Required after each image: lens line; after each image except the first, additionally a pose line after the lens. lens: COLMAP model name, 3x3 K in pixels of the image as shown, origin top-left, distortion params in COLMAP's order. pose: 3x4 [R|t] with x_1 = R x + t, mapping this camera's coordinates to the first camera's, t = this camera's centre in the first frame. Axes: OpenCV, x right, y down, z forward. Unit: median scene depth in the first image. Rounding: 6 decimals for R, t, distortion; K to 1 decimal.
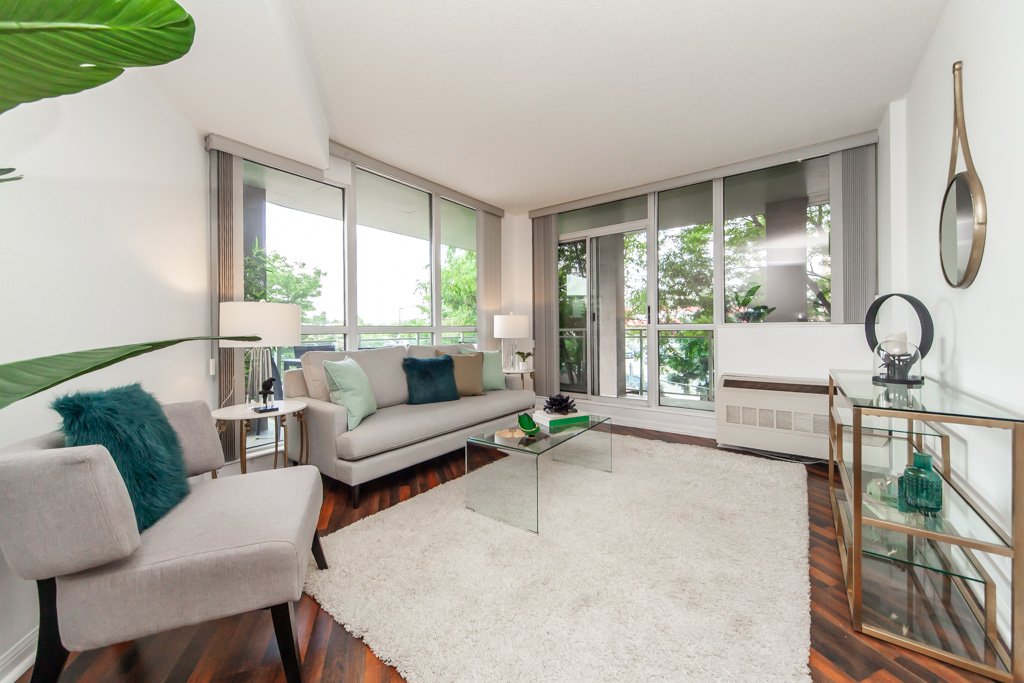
lens RADIAL K [[365.9, 0, 513.3], [0, 365.9, 329.8], [0, 0, 1]] dist [0.001568, -0.000062]
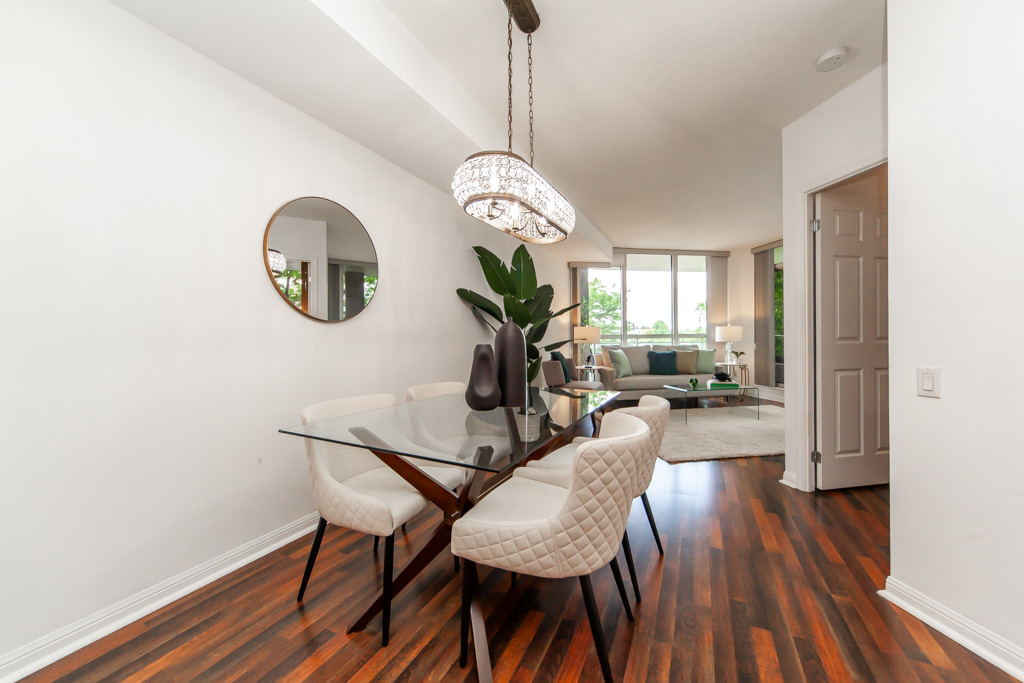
lens RADIAL K [[365.9, 0, 513.3], [0, 365.9, 329.8], [0, 0, 1]] dist [0.001568, -0.000062]
pose [[0.696440, -0.013808, -0.717482, 0.573065], [0.002764, 0.999859, -0.016561, -0.005084], [0.717610, 0.009551, 0.696380, -0.832527]]
